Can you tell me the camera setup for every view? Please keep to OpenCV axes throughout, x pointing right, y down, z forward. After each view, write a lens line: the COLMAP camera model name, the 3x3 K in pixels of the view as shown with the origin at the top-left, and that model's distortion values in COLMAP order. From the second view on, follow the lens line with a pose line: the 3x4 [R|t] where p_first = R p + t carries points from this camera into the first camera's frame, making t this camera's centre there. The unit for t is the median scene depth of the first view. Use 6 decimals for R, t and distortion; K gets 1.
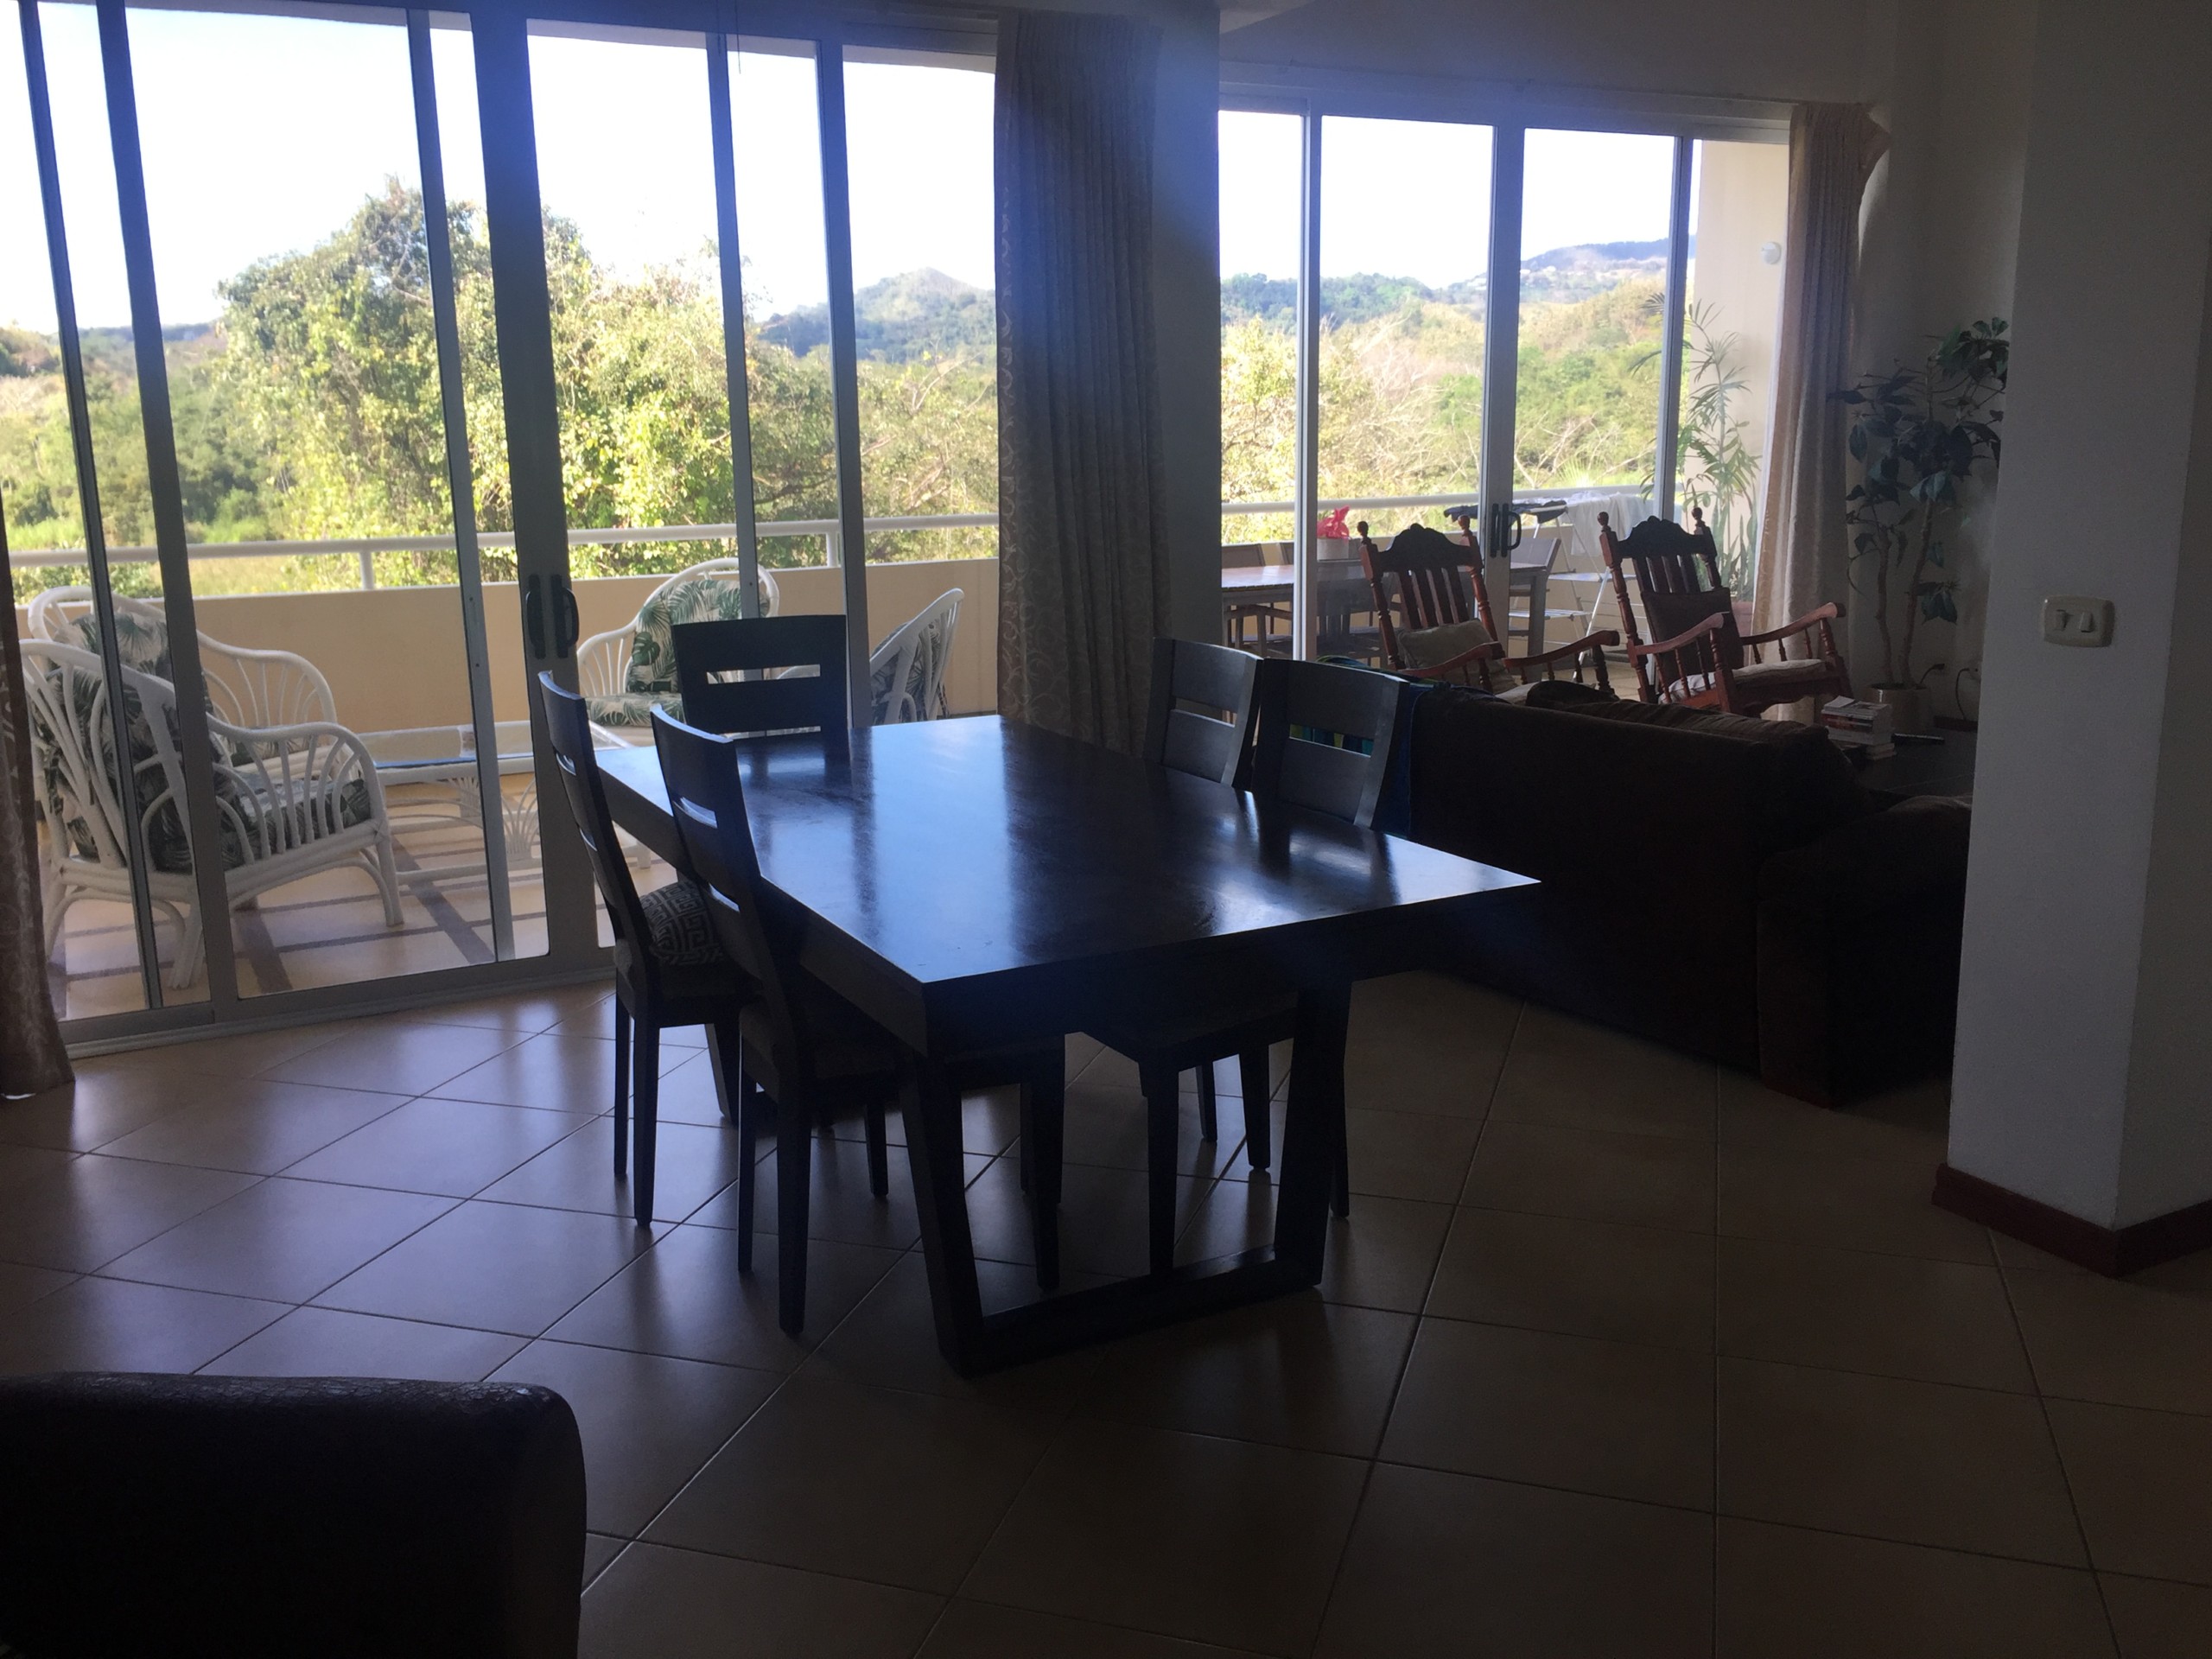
lens RADIAL K [[1913.3, 0, 1104.9], [0, 1913.3, 808.2], [0, 0, 1]] dist [0.079439, -0.118015]
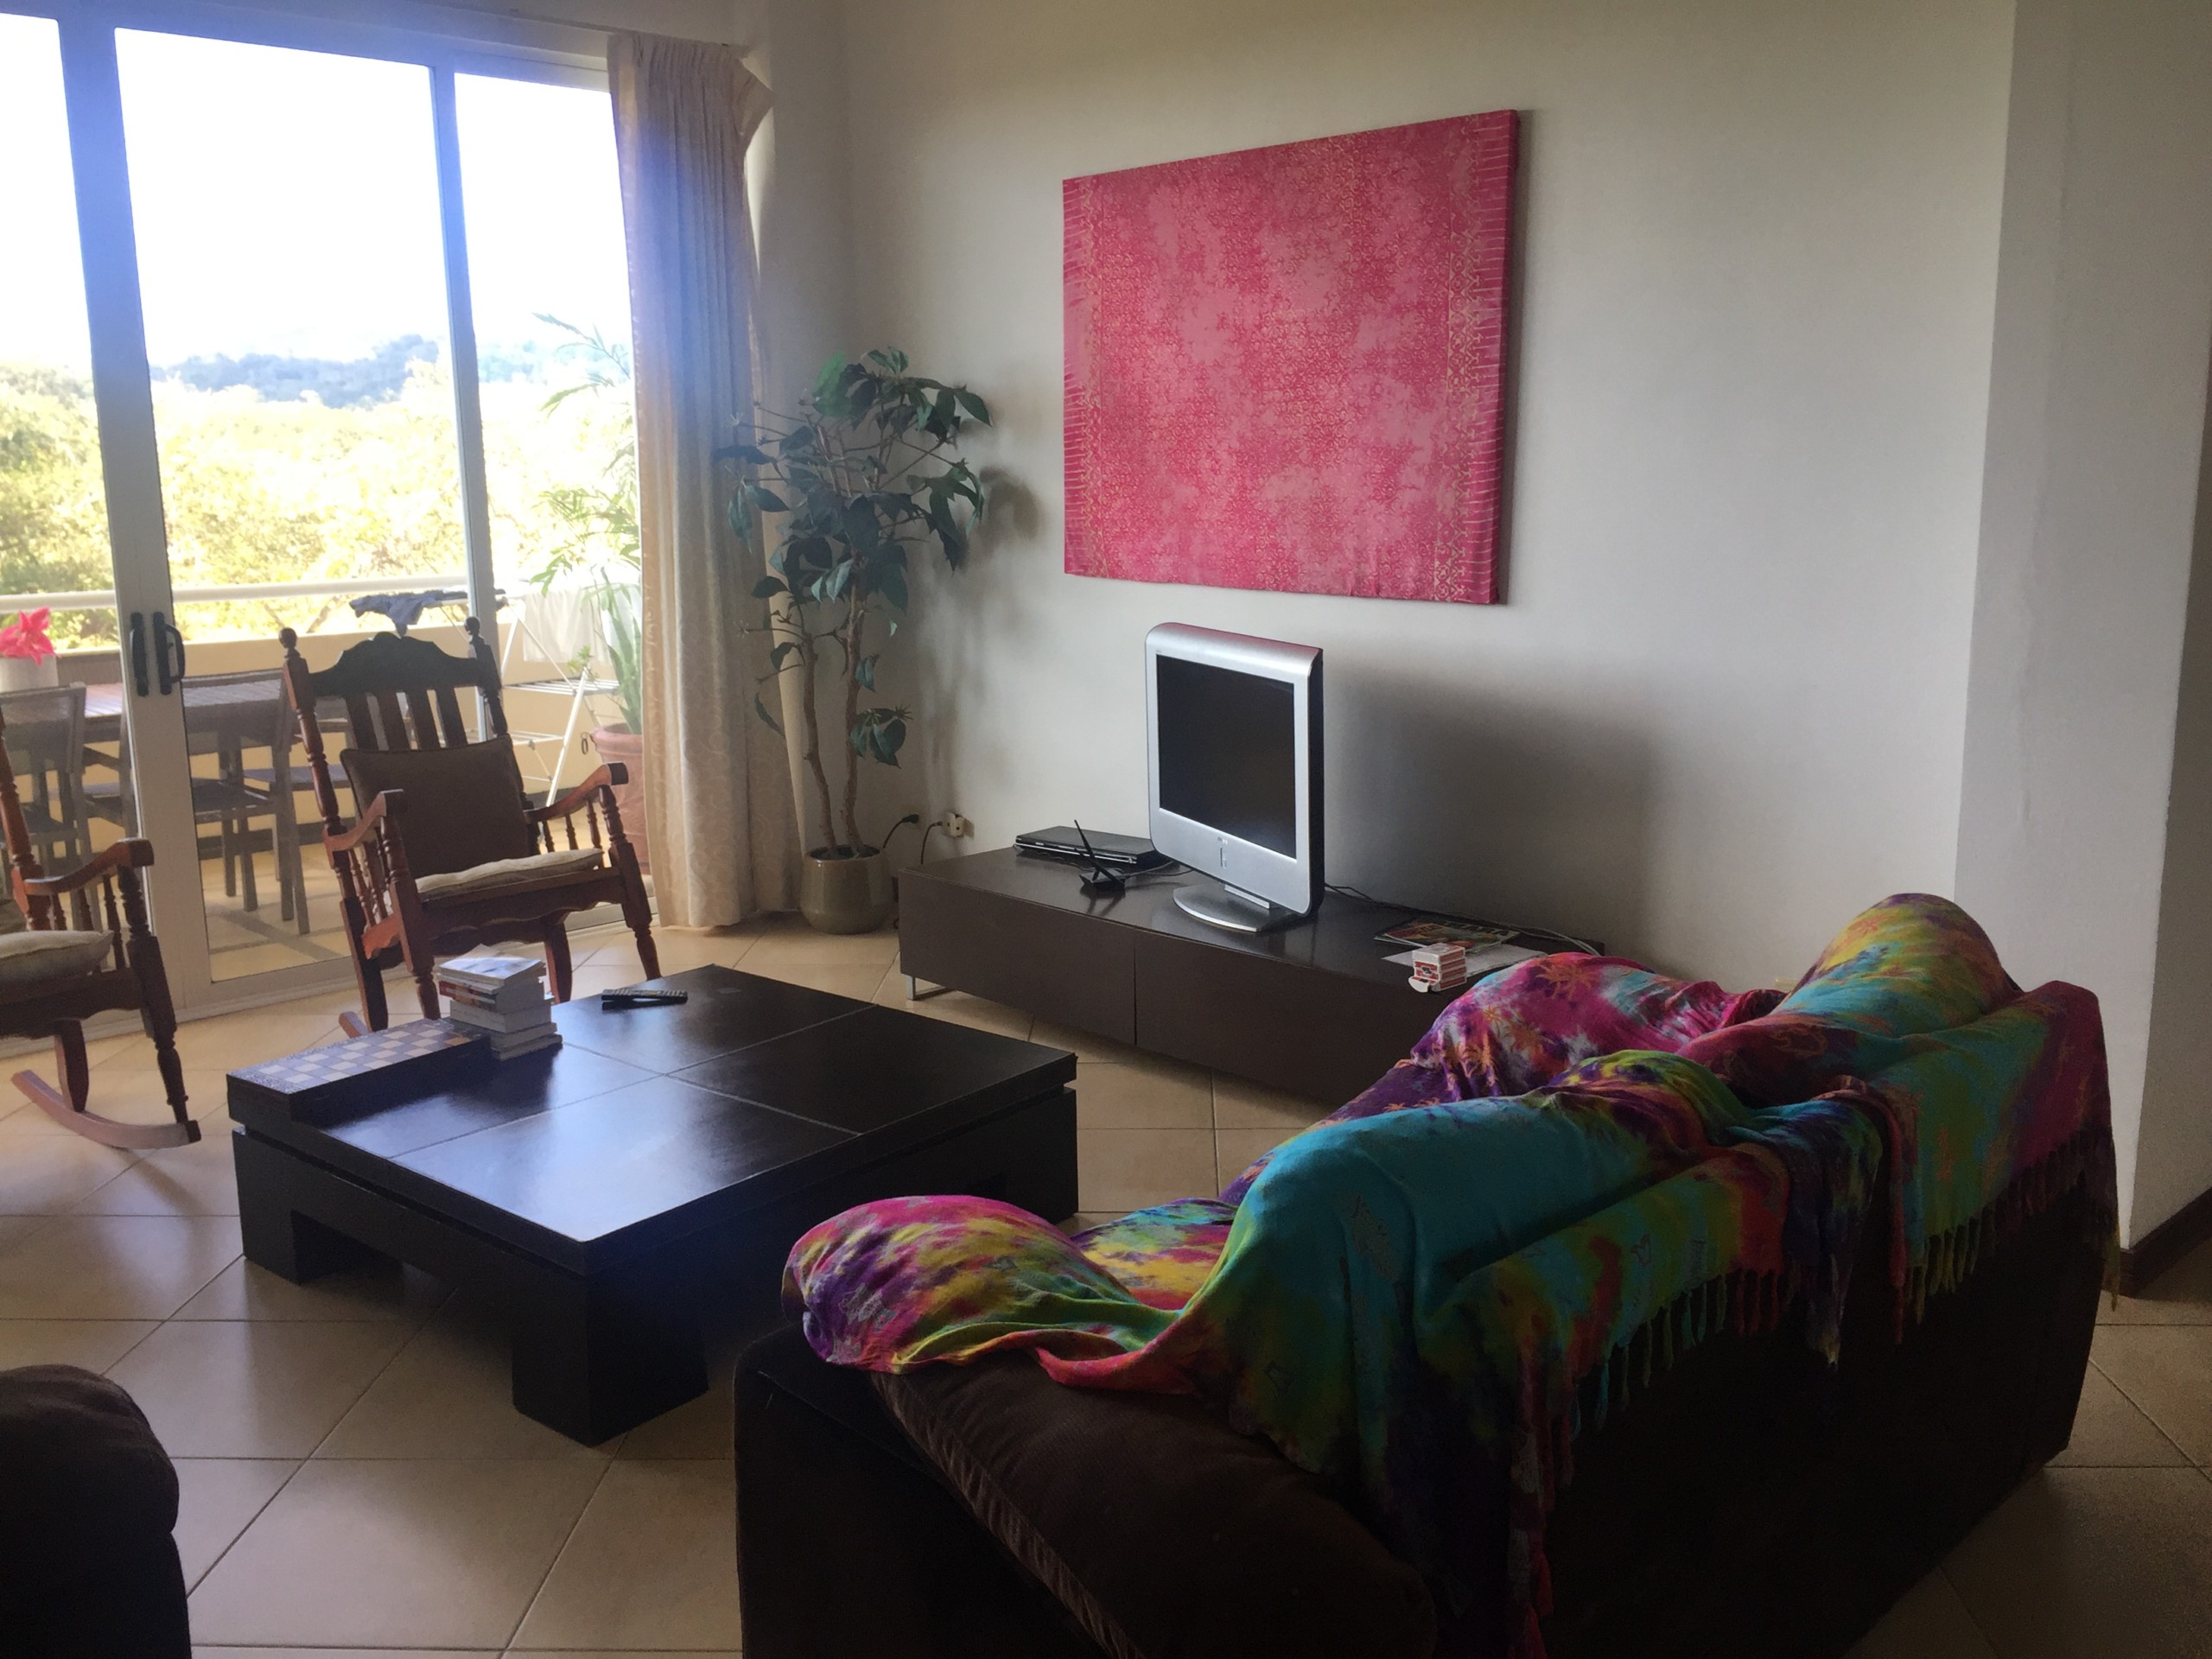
lens RADIAL K [[1913.3, 0, 1103.9], [0, 1913.3, 806.4], [0, 0, 1]] dist [0.079439, -0.118015]
pose [[0.962637, -0.041646, 0.267572, 0.313811], [0.048928, 0.998590, -0.020601, -0.060579], [-0.266337, 0.032923, 0.963318, 0.279858]]
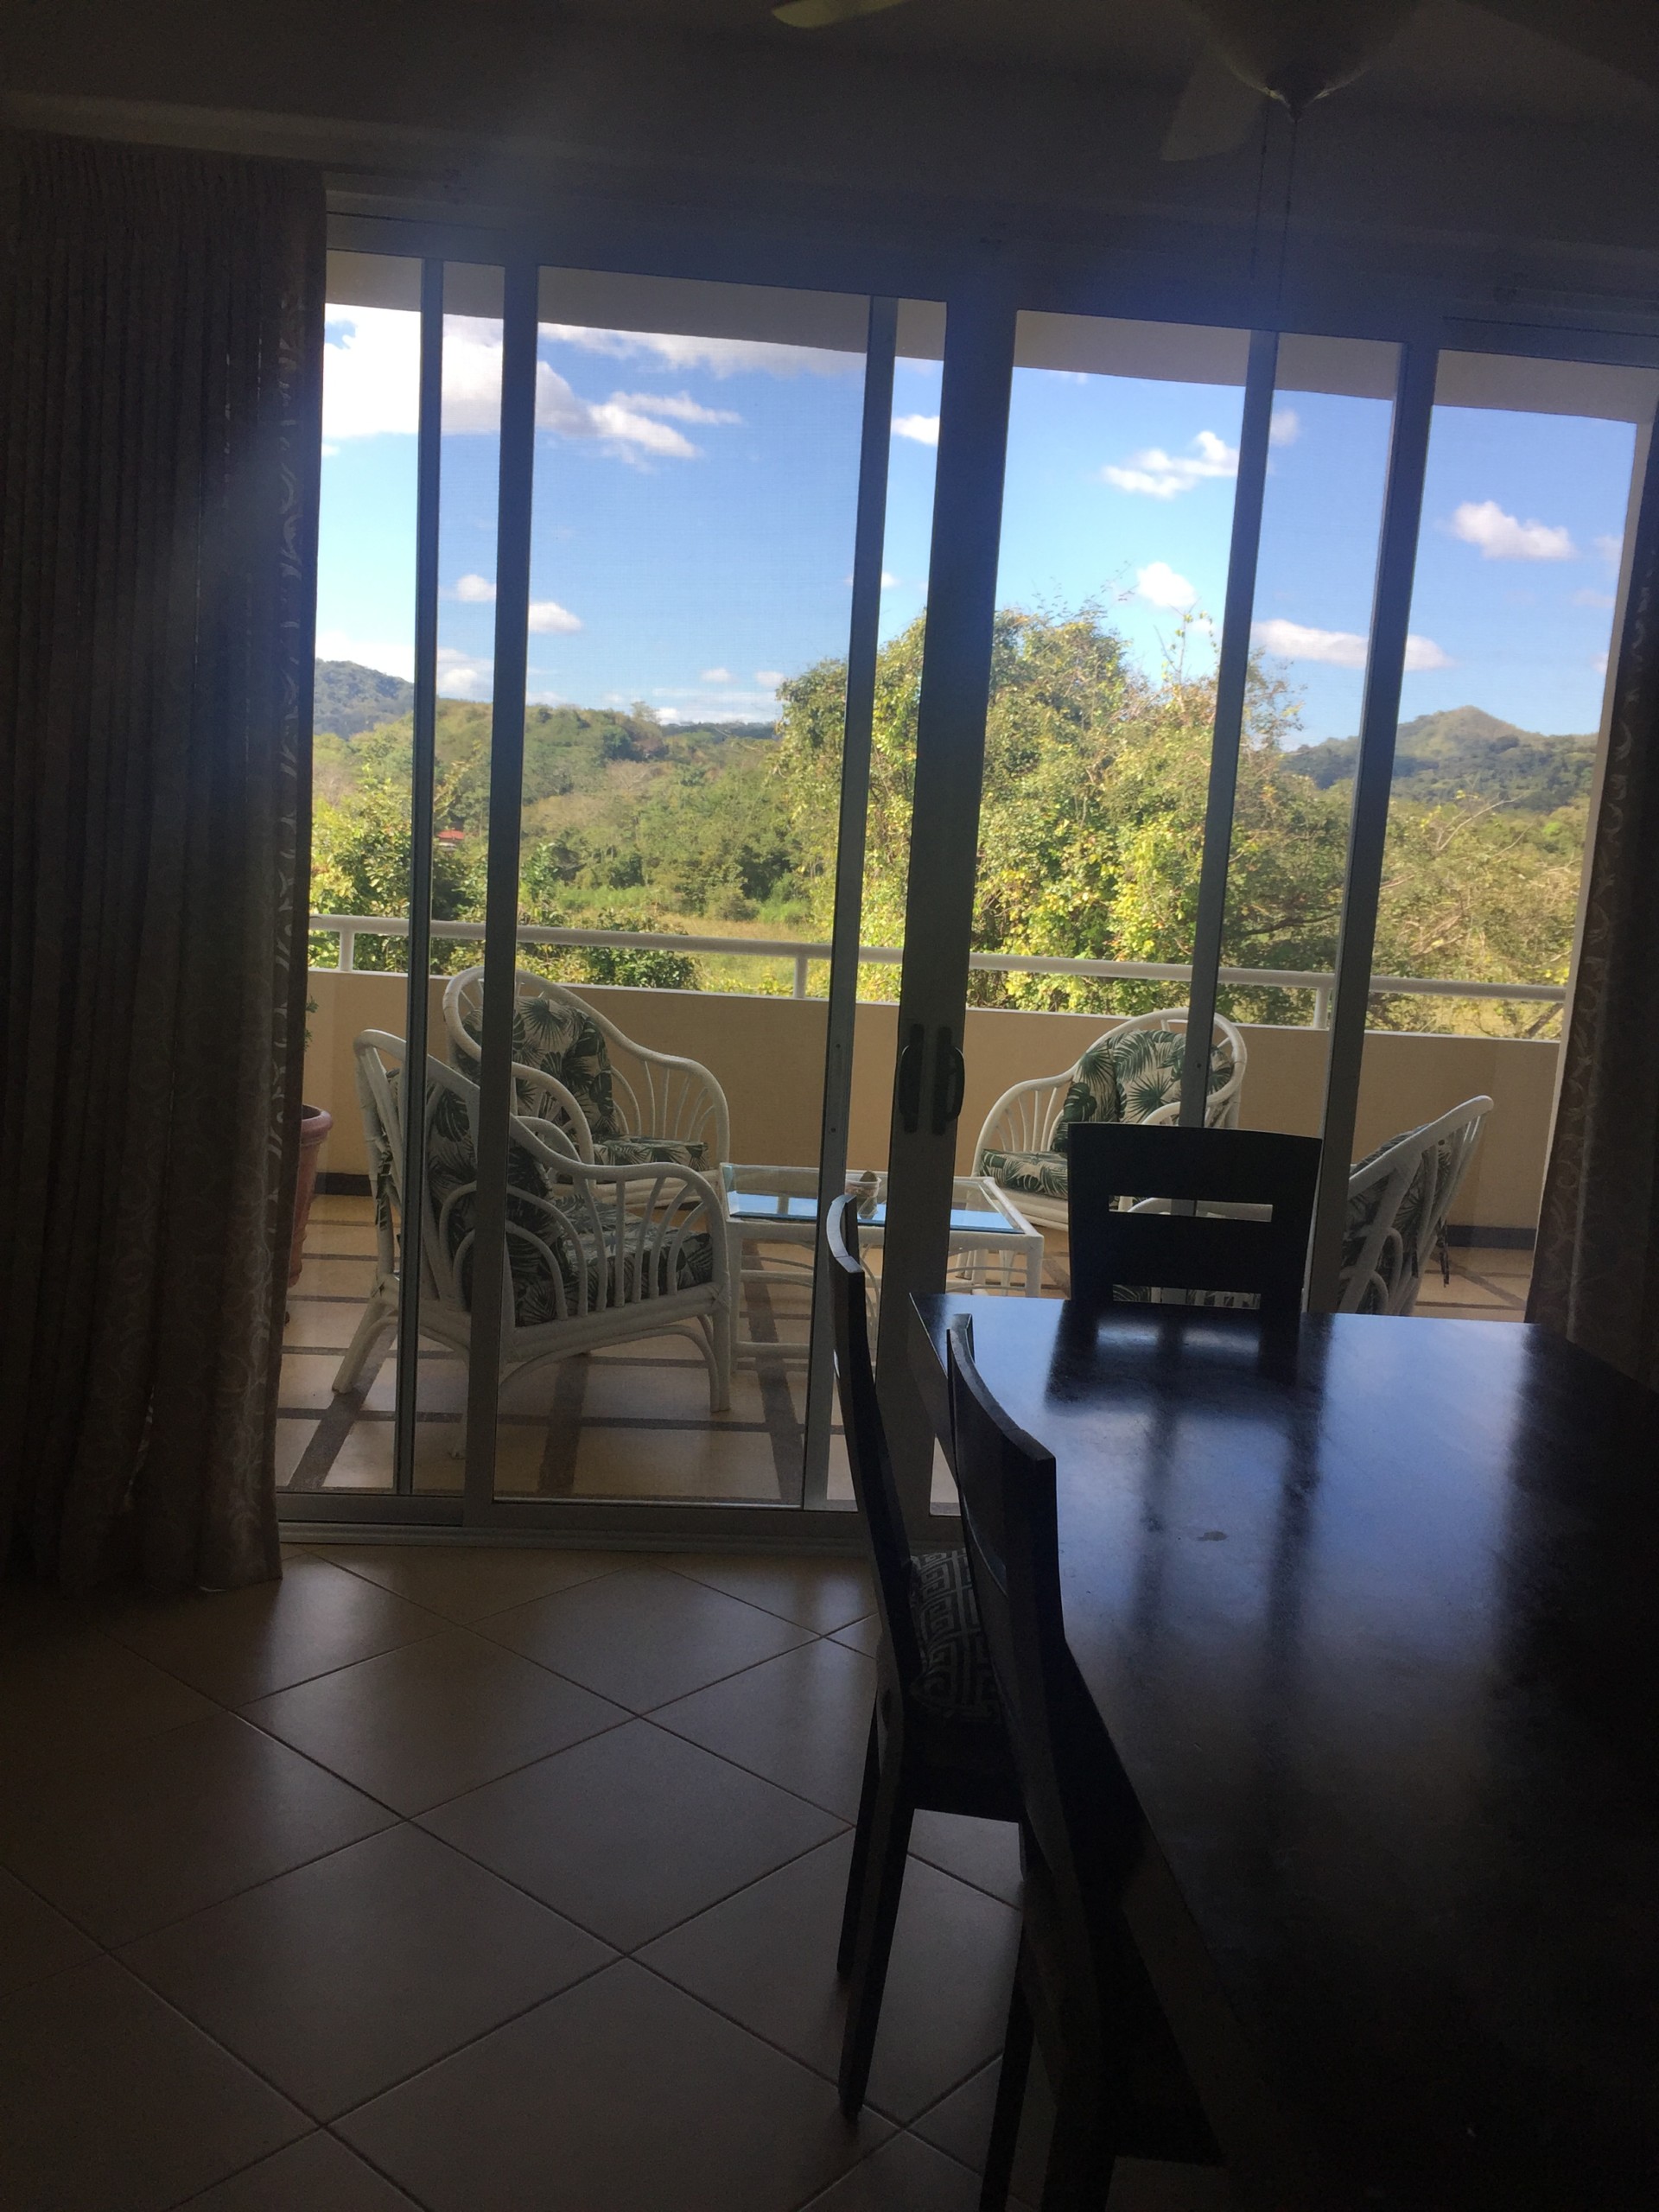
lens RADIAL K [[1913.3, 0, 836.4], [0, 1913.3, 1080.6], [0, 0, 1]] dist [0.079439, -0.118015]
pose [[0.919296, 0.129368, -0.371697, -0.024218], [-0.157531, 0.986429, -0.046288, -0.035282], [0.360664, 0.101106, 0.927199, 0.171365]]
